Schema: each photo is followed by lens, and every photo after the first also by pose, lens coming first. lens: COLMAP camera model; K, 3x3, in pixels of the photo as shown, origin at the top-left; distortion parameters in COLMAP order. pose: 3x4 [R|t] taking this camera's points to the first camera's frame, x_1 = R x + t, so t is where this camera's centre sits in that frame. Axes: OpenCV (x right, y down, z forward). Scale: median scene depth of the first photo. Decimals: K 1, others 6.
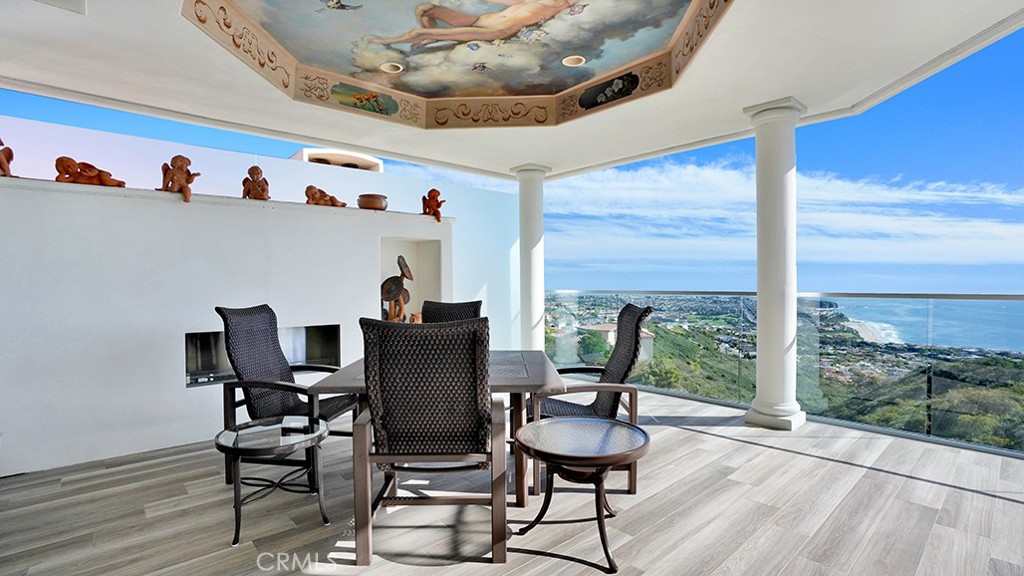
lens RADIAL K [[501.9, 0, 507.0], [0, 501.9, 288.9], [0, 0, 1]] dist [-0.005044, -0.001042]
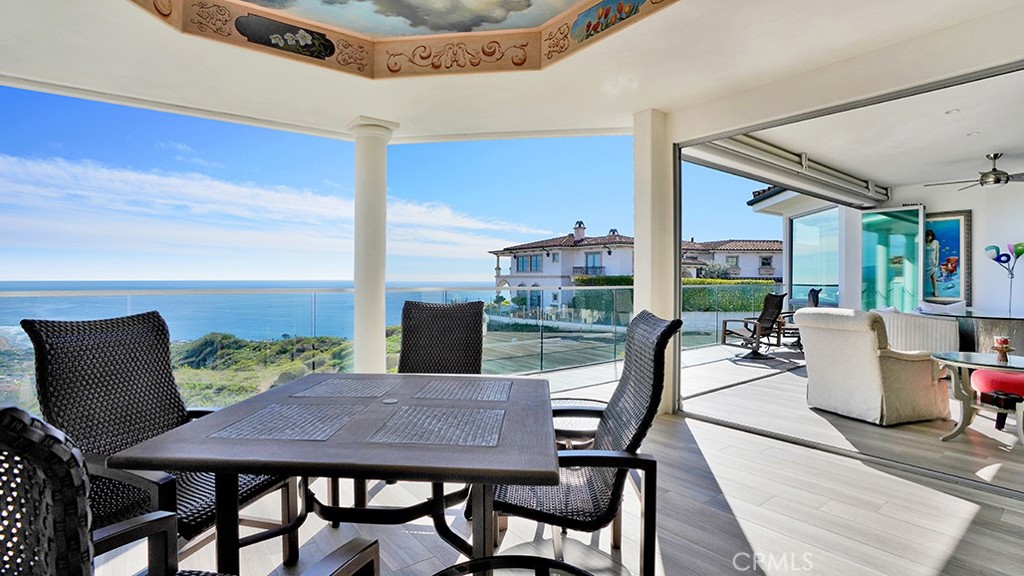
lens RADIAL K [[501.9, 0, 507.3], [0, 501.9, 285.7], [0, 0, 1]] dist [-0.005044, -0.001042]
pose [[0.085861, -0.003128, 0.996302, -0.565572], [0.008746, 0.999959, 0.002386, 0.002639], [-0.996269, 0.008509, 0.085885, 0.589699]]
